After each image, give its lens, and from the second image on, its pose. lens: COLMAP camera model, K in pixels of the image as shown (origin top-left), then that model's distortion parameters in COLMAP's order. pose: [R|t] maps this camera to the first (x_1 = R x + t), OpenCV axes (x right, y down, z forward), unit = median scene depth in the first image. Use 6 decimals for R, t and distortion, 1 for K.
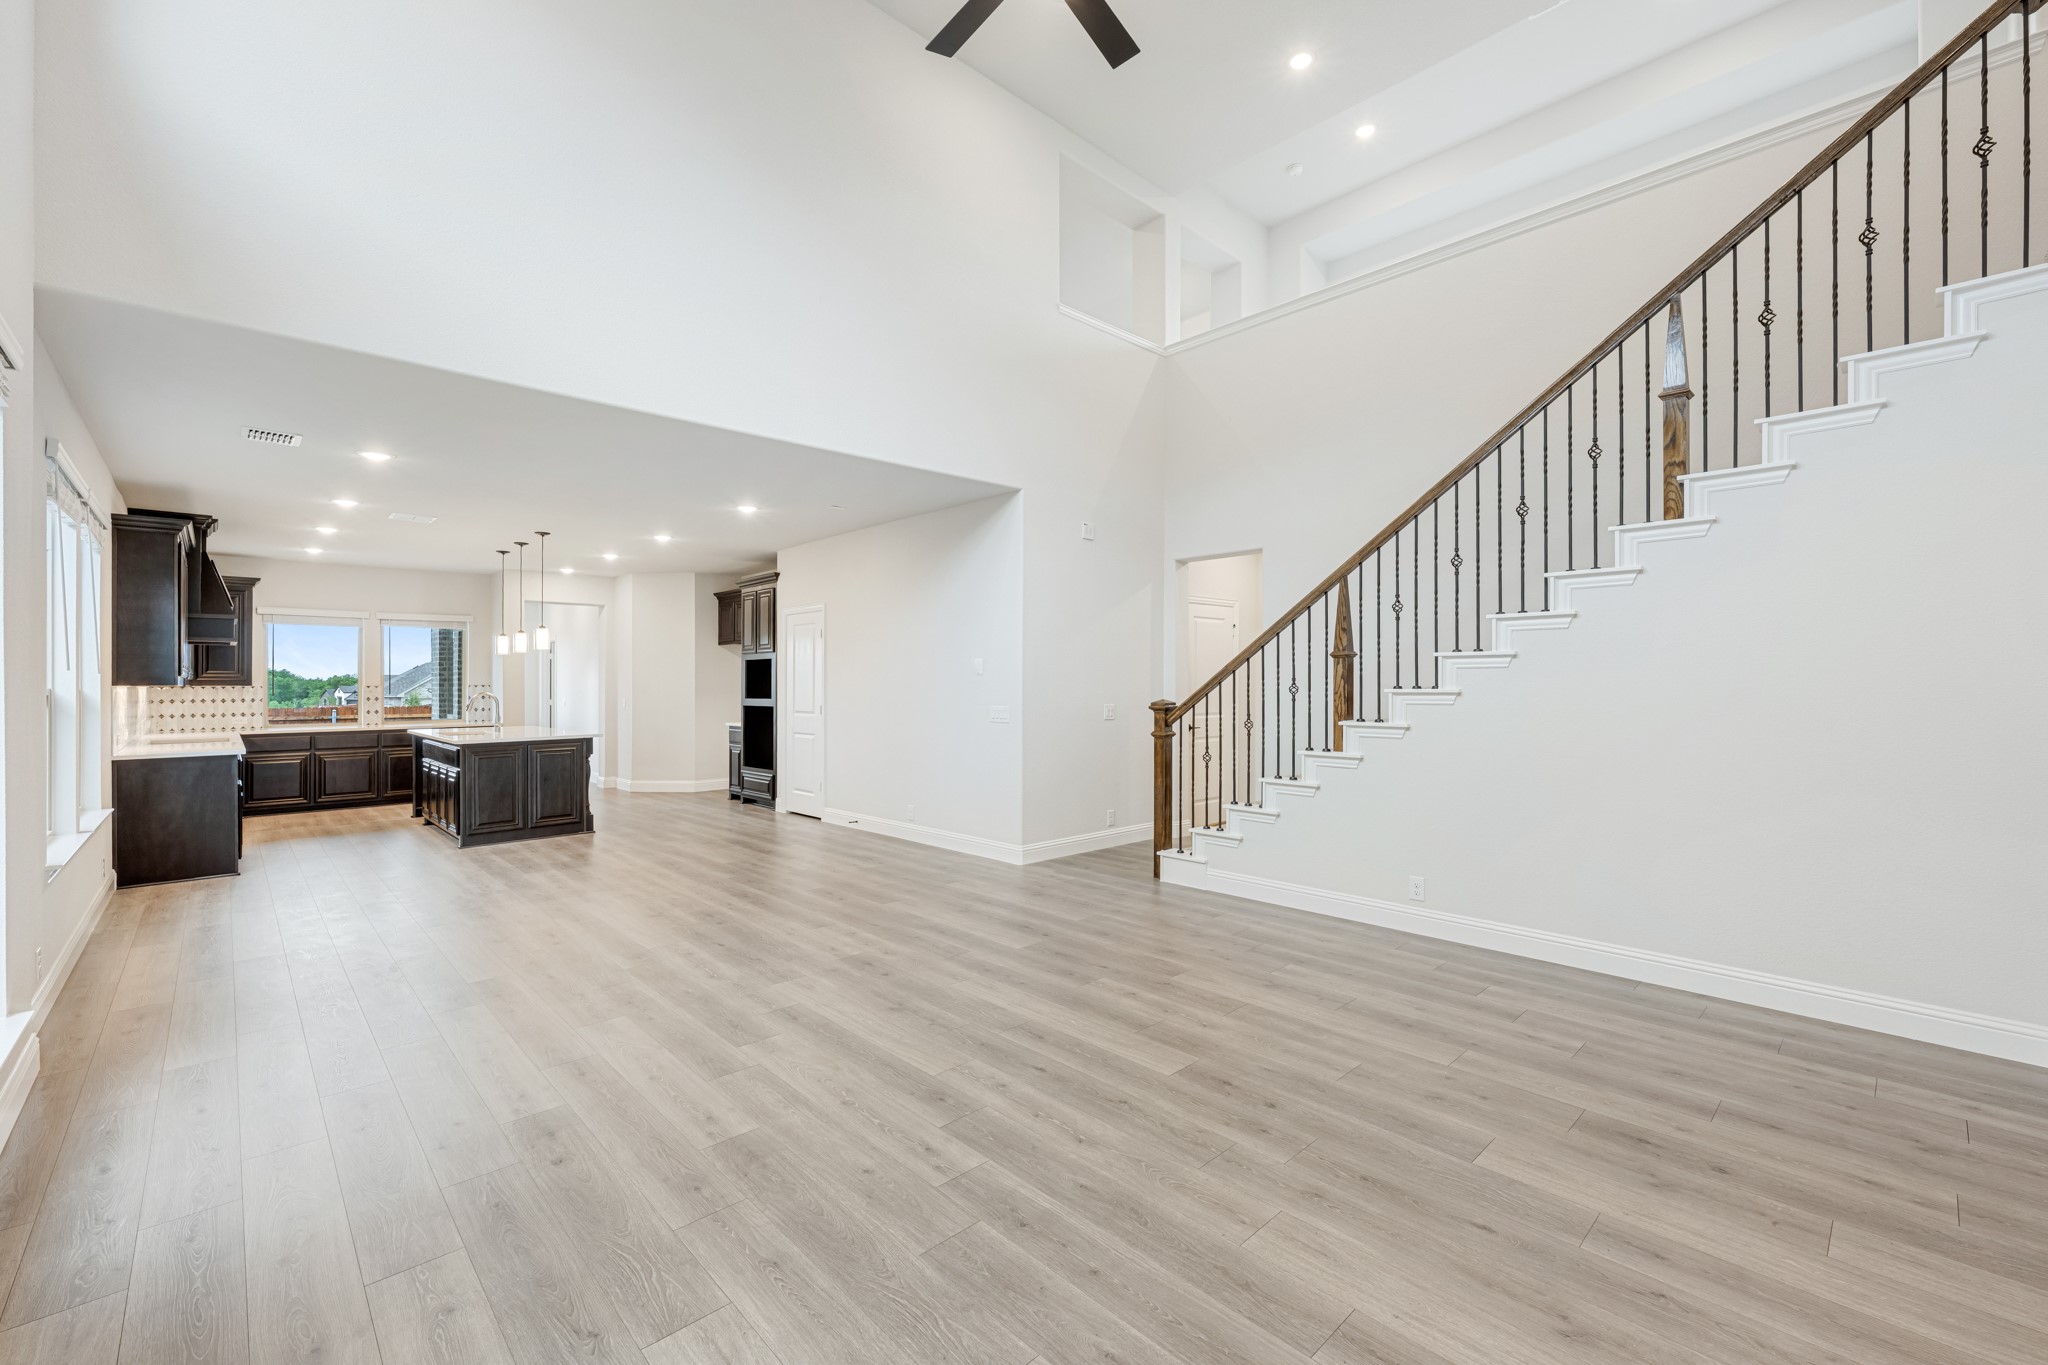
lens RADIAL K [[818.4, 0, 1026.7], [0, 818.4, 682.2], [0, 0, 1]] dist [0.013031, 0.000033]
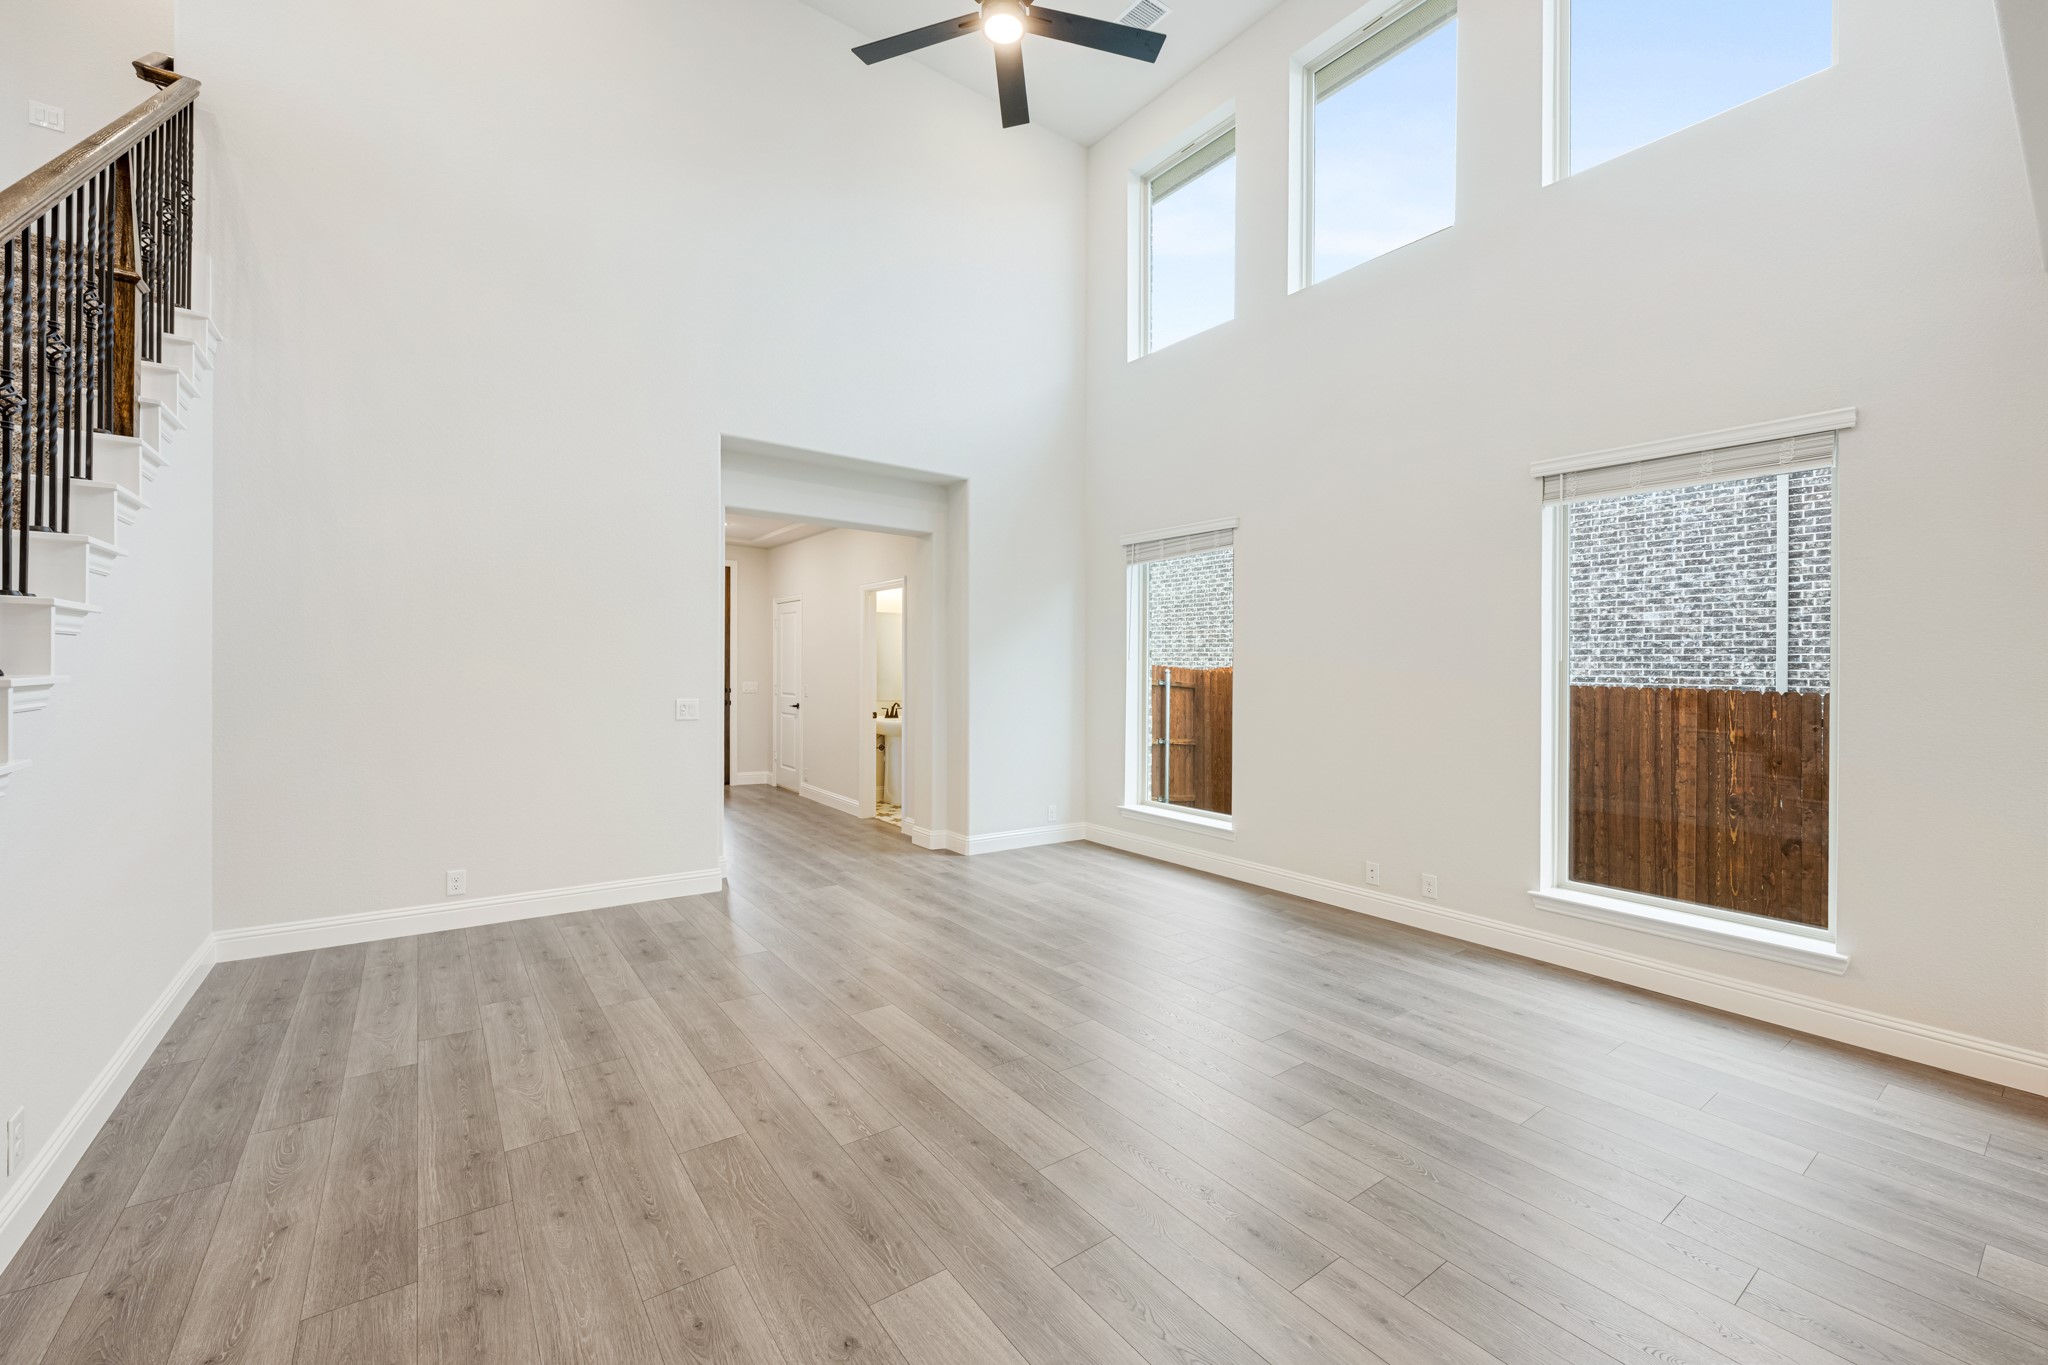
lens RADIAL K [[818.4, 0, 1022.4], [0, 818.4, 672.1], [0, 0, 1]] dist [0.013031, 0.000033]
pose [[-0.991478, -0.012971, 0.129625, -0.152602], [-0.012902, 0.999916, 0.001375, -0.001180], [-0.129632, -0.000309, -0.991562, 2.075007]]
